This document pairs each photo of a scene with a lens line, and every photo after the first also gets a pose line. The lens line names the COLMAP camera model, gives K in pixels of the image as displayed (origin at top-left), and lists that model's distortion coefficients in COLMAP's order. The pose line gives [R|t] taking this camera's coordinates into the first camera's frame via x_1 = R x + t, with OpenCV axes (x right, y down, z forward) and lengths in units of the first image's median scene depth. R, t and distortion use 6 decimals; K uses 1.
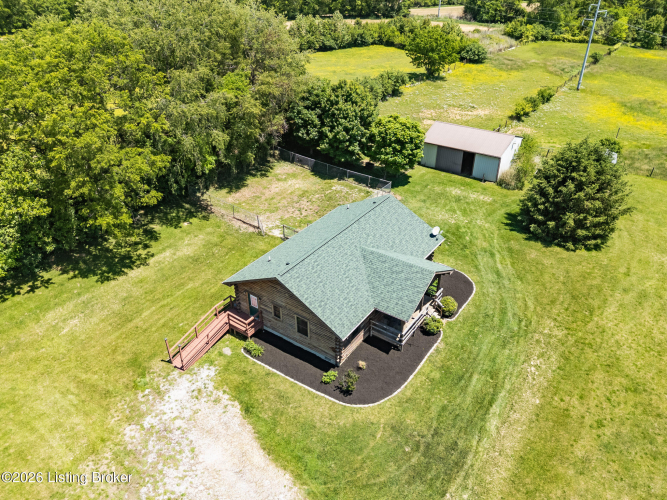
lens RADIAL K [[489.6, 0, 333.5], [0, 489.6, 250.0], [0, 0, 1]] dist [0.077770, -0.069415]
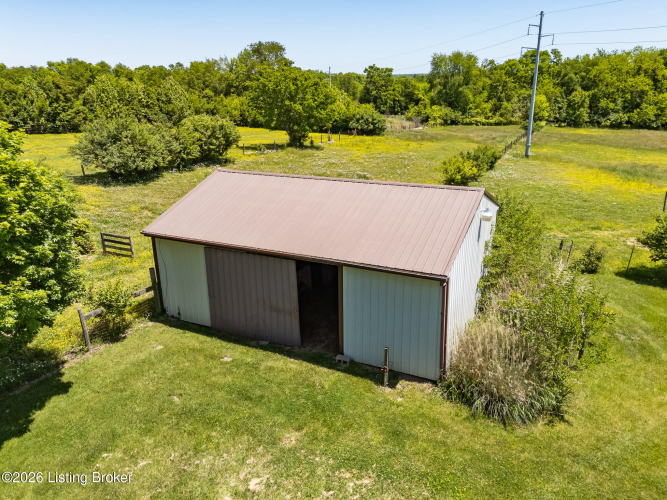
lens RADIAL K [[489.6, 0, 333.5], [0, 489.6, 250.0], [0, 0, 1]] dist [0.077770, -0.069415]
pose [[0.987302, -0.064512, 0.145166, 0.127674], [0.096282, 0.969862, -0.223825, -0.076767], [-0.126352, 0.234959, 0.963758, 0.393514]]
